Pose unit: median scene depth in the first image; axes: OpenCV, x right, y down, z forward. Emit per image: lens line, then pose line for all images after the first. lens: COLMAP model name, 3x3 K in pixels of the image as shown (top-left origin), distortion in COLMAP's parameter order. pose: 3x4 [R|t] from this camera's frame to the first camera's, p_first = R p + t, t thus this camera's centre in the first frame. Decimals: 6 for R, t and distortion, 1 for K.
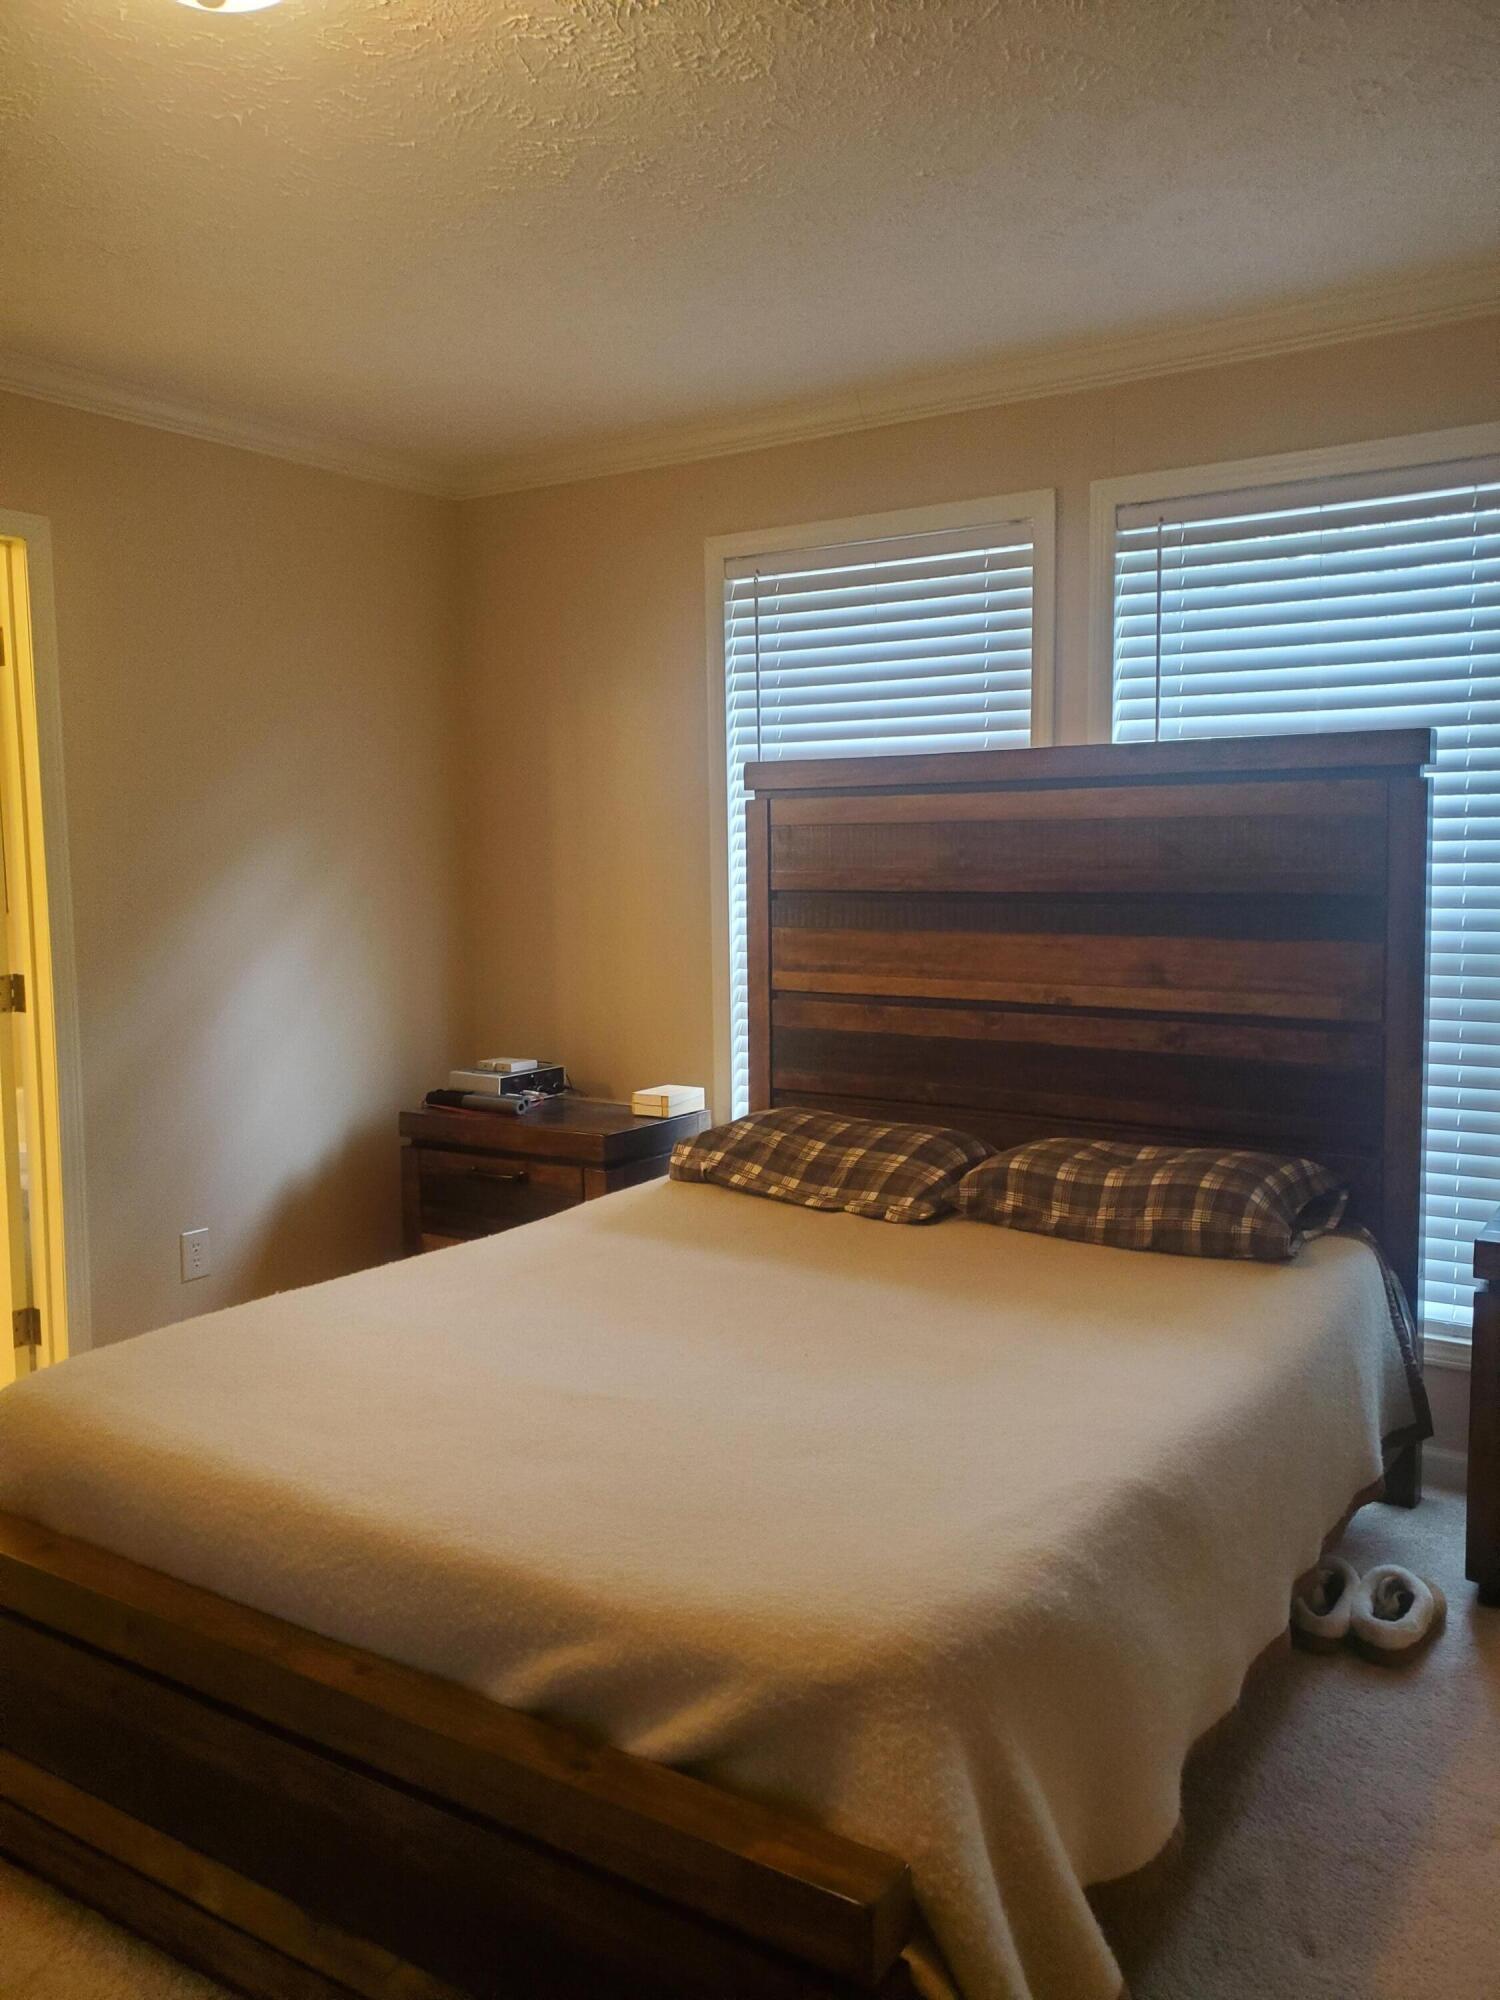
lens RADIAL K [[1544.0, 0, 750.0], [0, 1544.0, 1000.0], [0, 0, 1]] dist [0.021979, -0.026689]
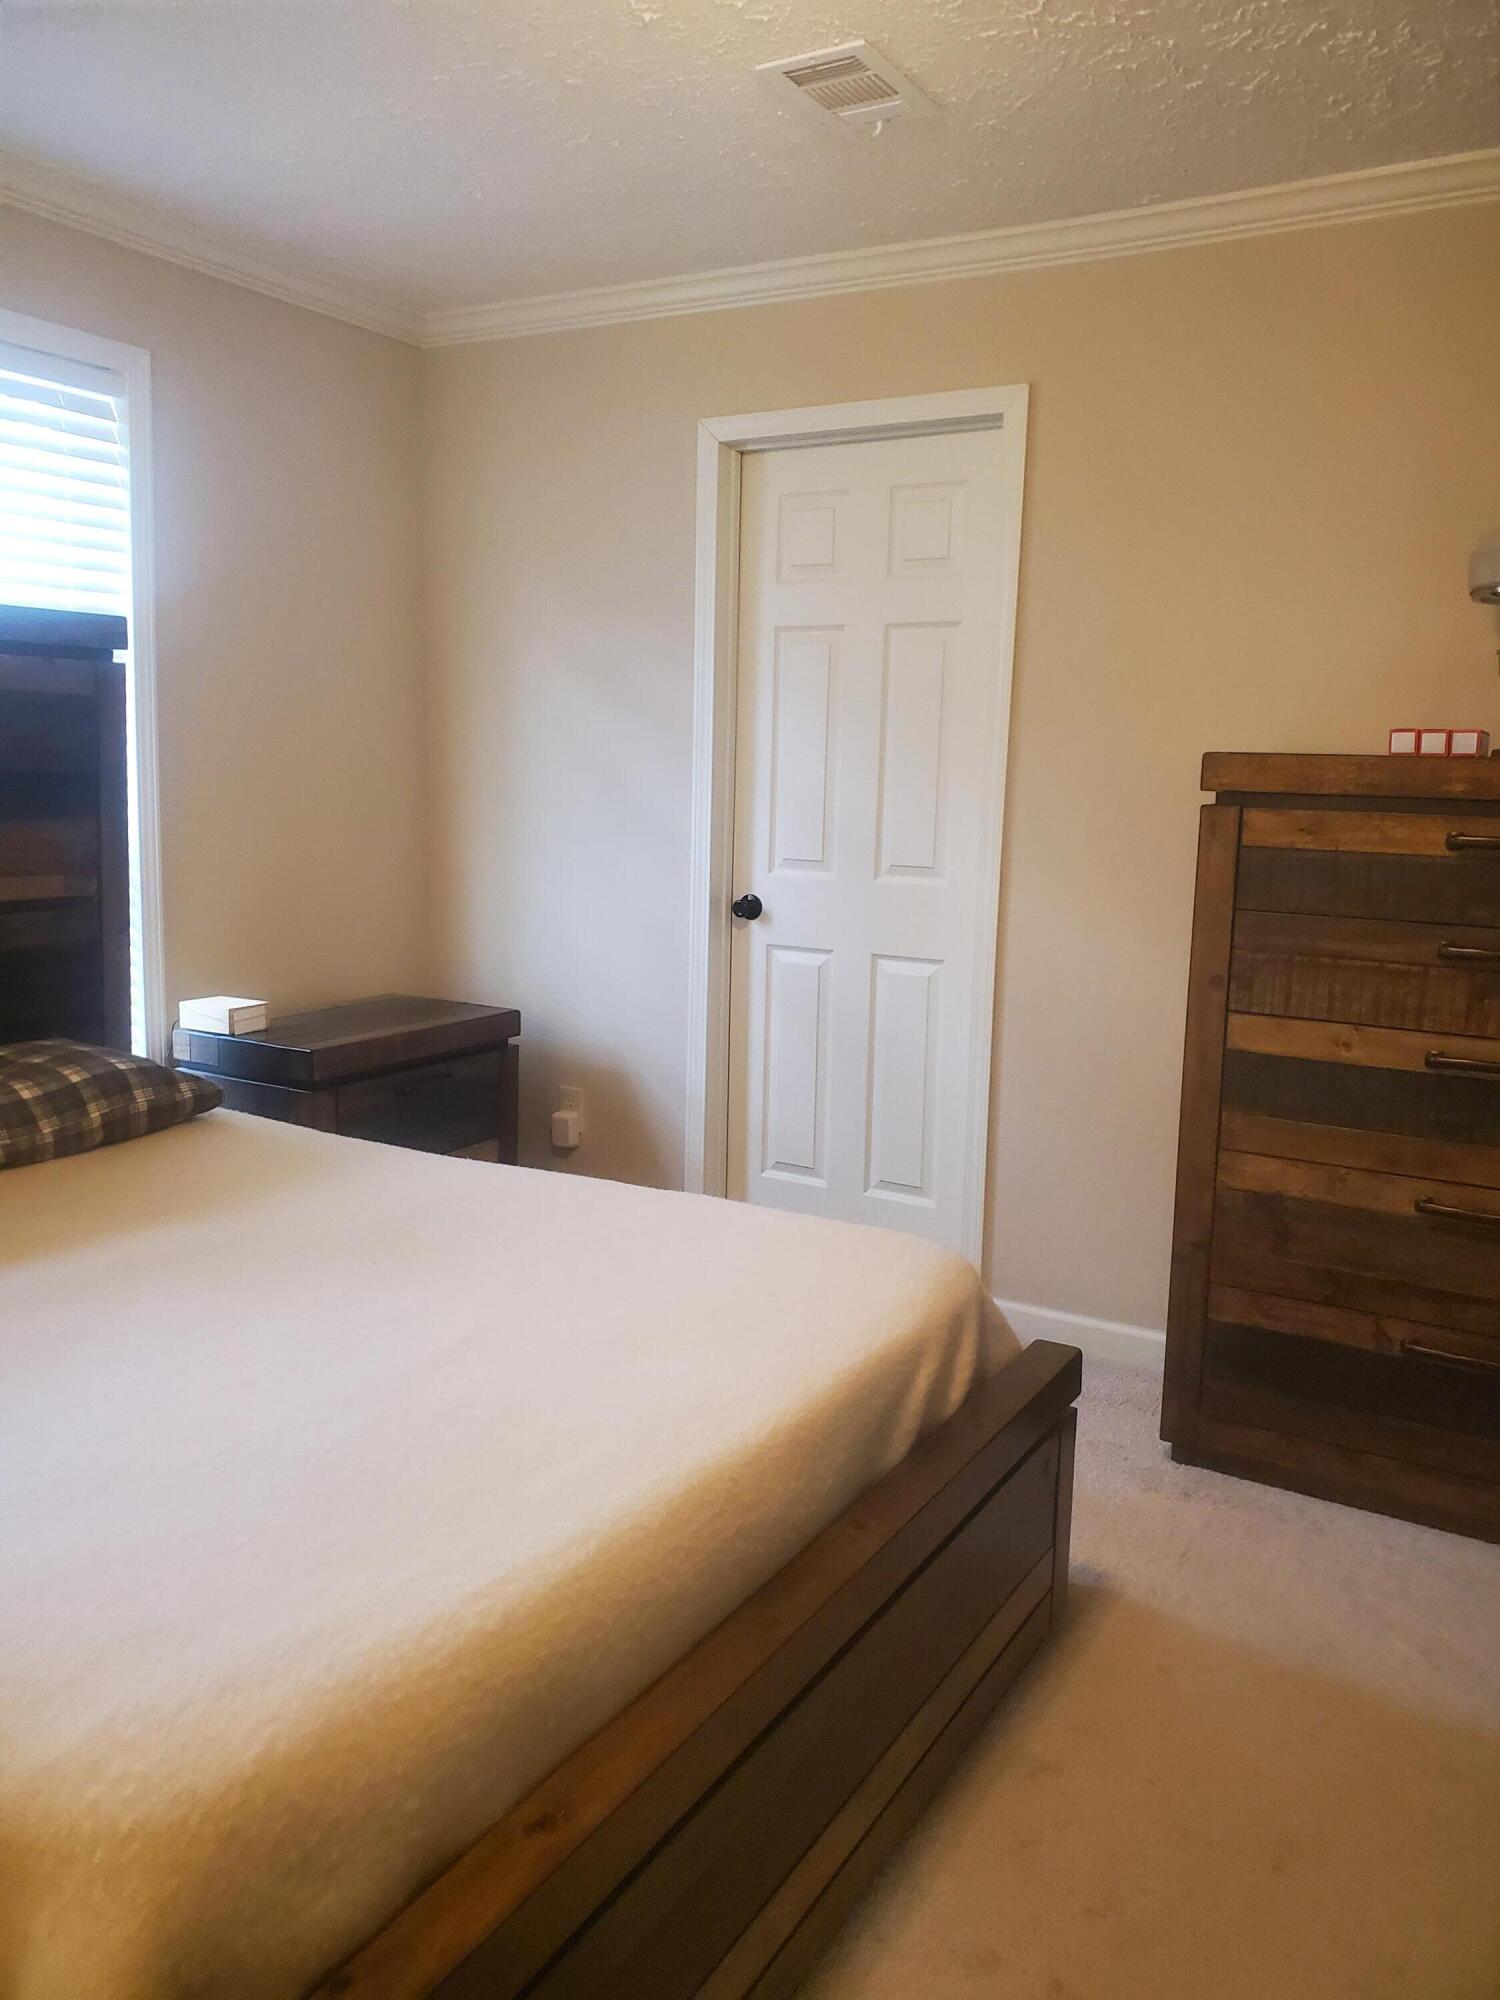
lens RADIAL K [[1544.0, 0, 750.0], [0, 1544.0, 1000.0], [0, 0, 1]] dist [0.021979, -0.026689]
pose [[-0.029971, -0.163324, 0.986117, -0.700990], [0.065075, 0.984148, 0.164976, -0.063646], [-0.997430, 0.069116, -0.018868, 0.599818]]
